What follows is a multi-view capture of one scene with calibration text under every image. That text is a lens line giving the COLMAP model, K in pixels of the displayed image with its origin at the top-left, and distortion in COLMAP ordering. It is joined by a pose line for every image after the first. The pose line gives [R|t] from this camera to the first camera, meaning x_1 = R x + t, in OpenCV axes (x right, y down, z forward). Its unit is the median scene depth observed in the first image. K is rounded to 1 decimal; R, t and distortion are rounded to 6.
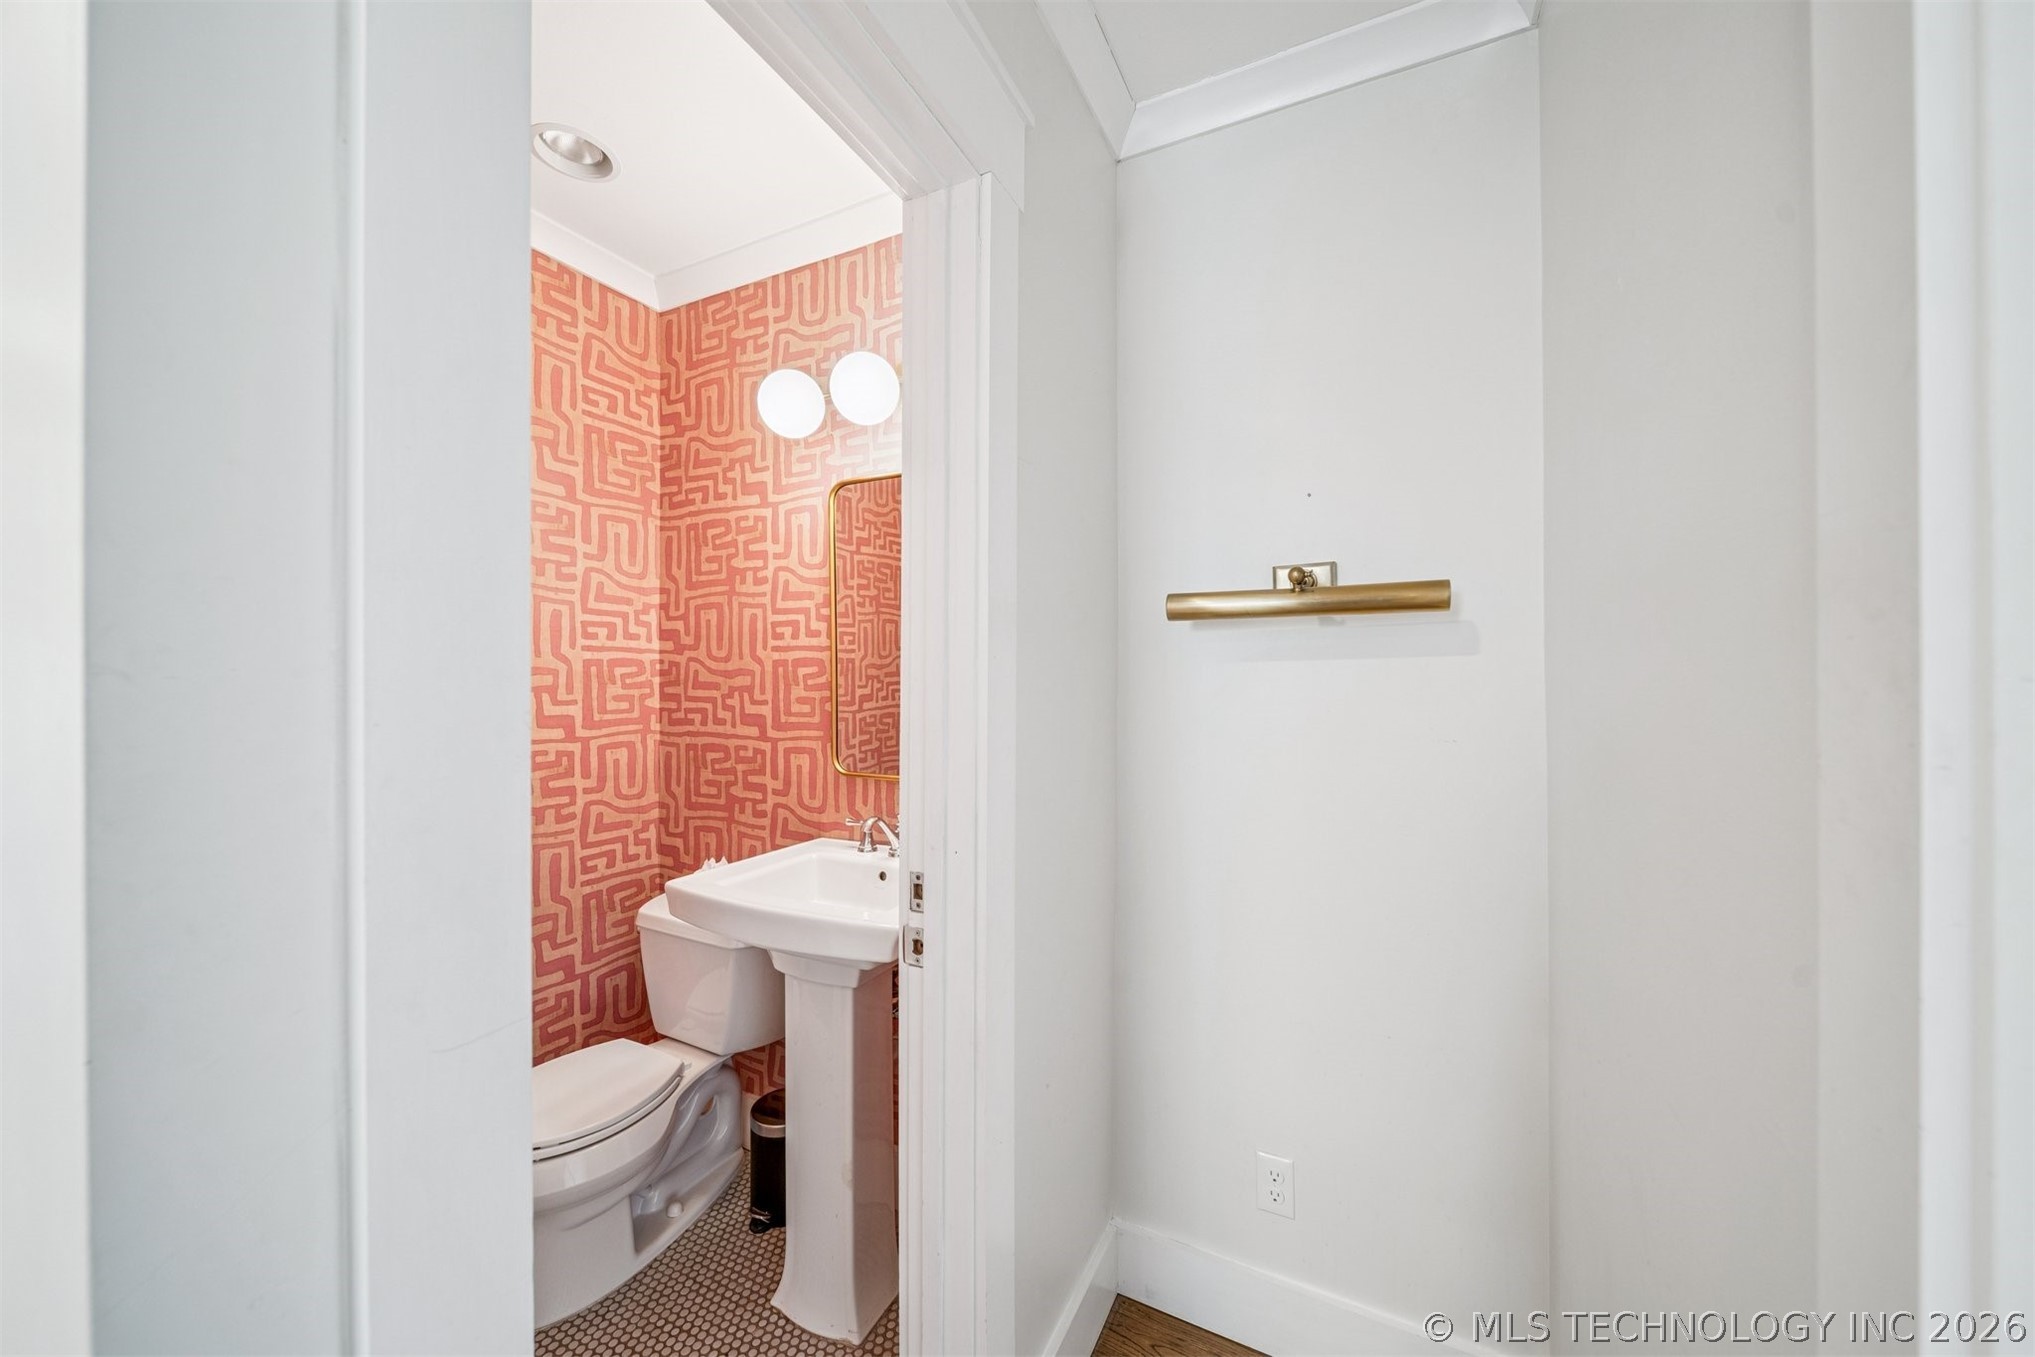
lens RADIAL K [[730.3, 0, 1017.5], [0, 730.3, 678.5], [0, 0, 1]] dist [-0.001511, -0.000047]
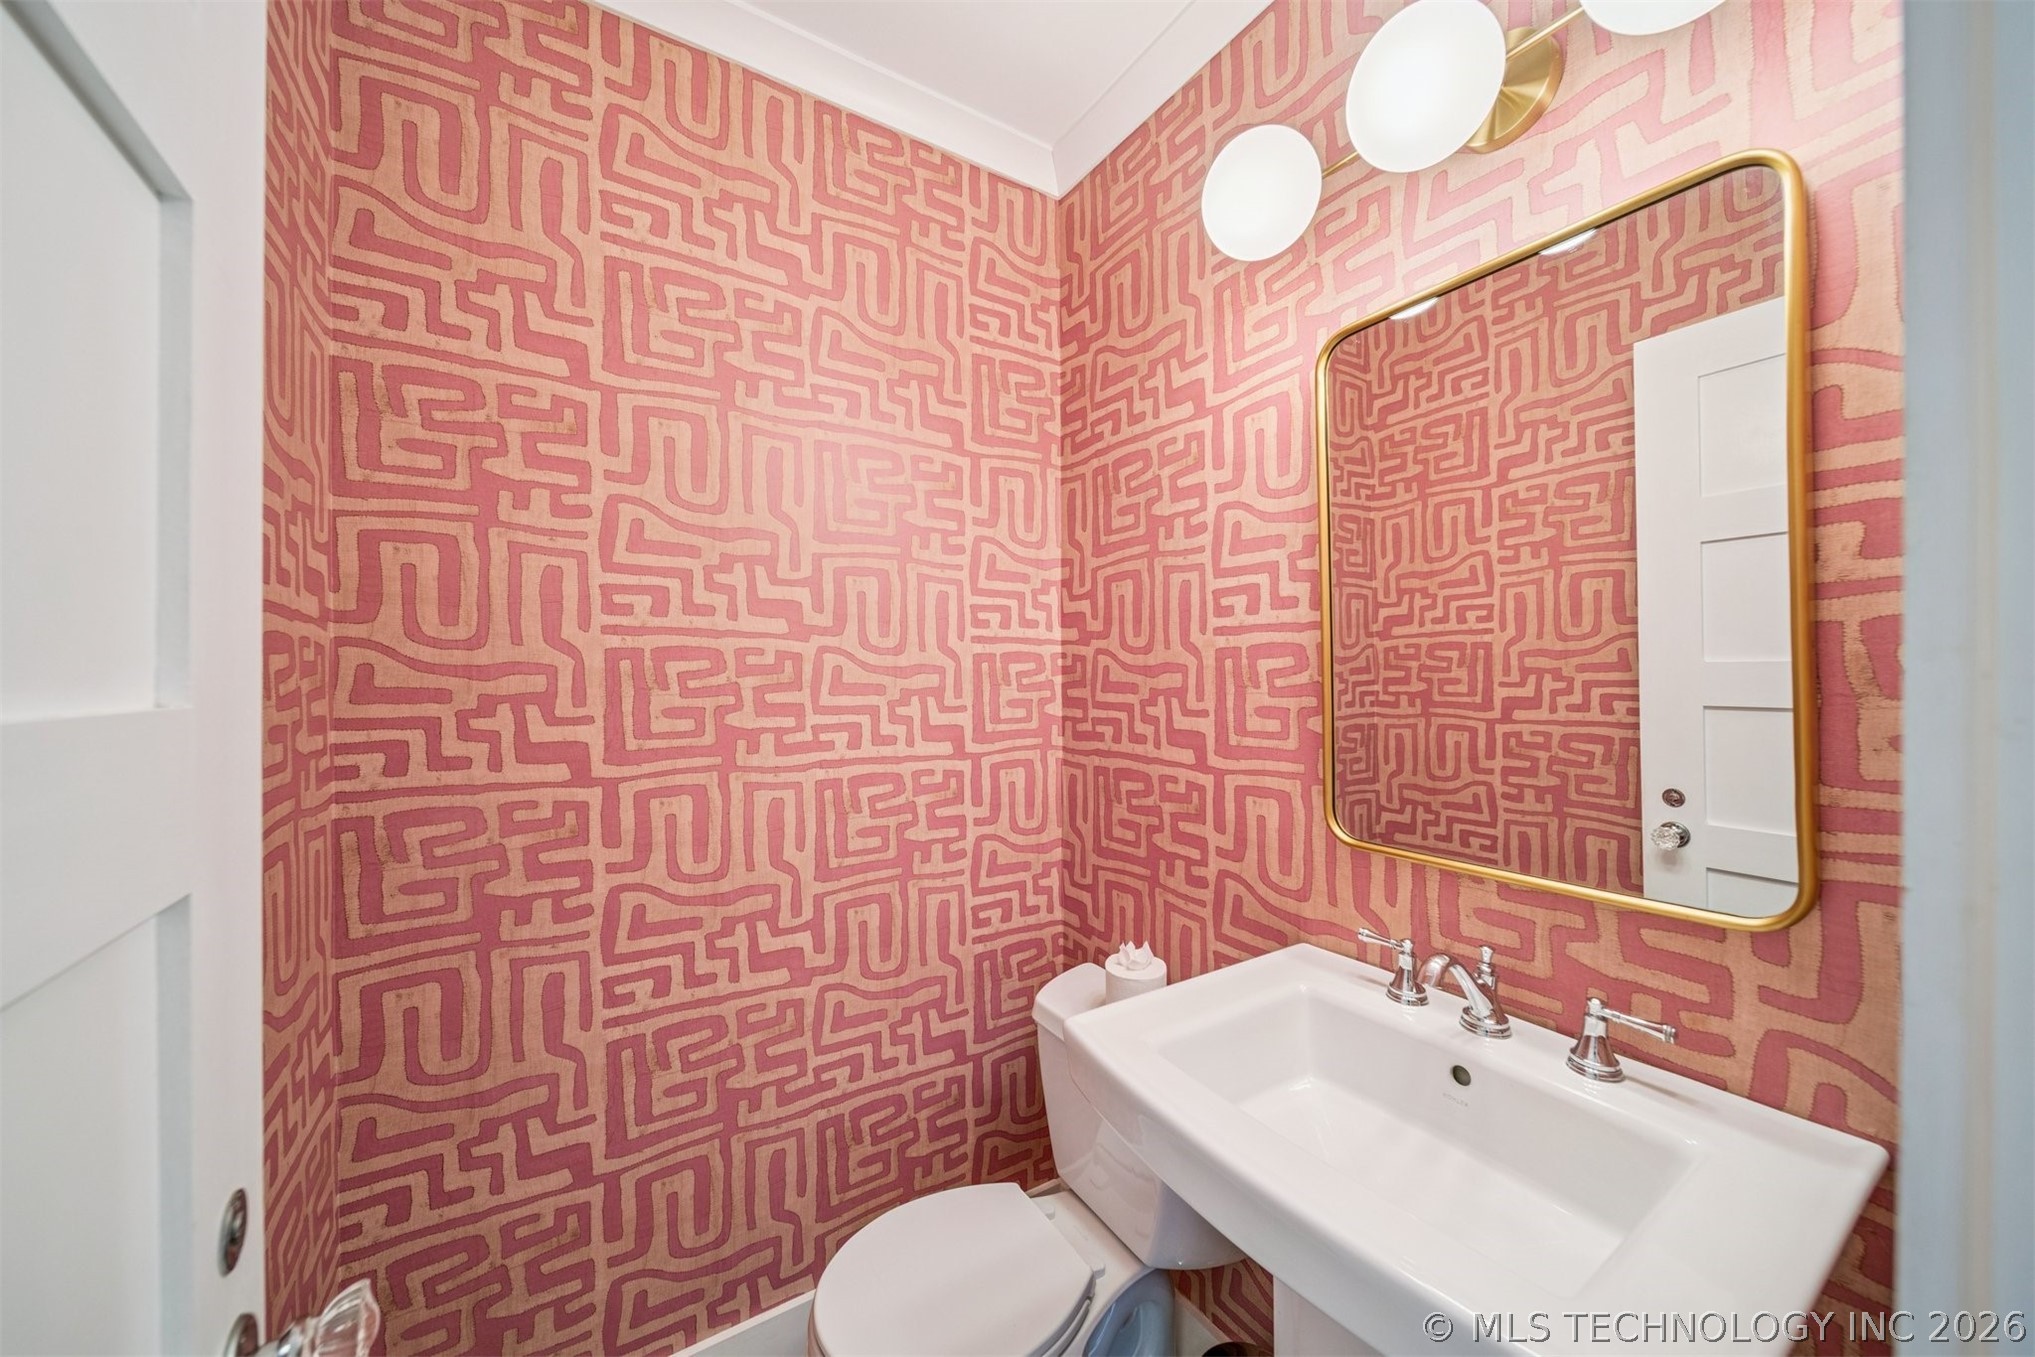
lens RADIAL K [[718.8, 0, 1018.9], [0, 718.8, 683.6], [0, 0, 1]] dist [-0.000105, -0.000135]
pose [[0.863161, -0.001331, -0.504926, -0.158289], [0.007492, 0.999920, 0.010172, -0.001670], [0.504872, -0.012563, 0.863103, 0.347613]]
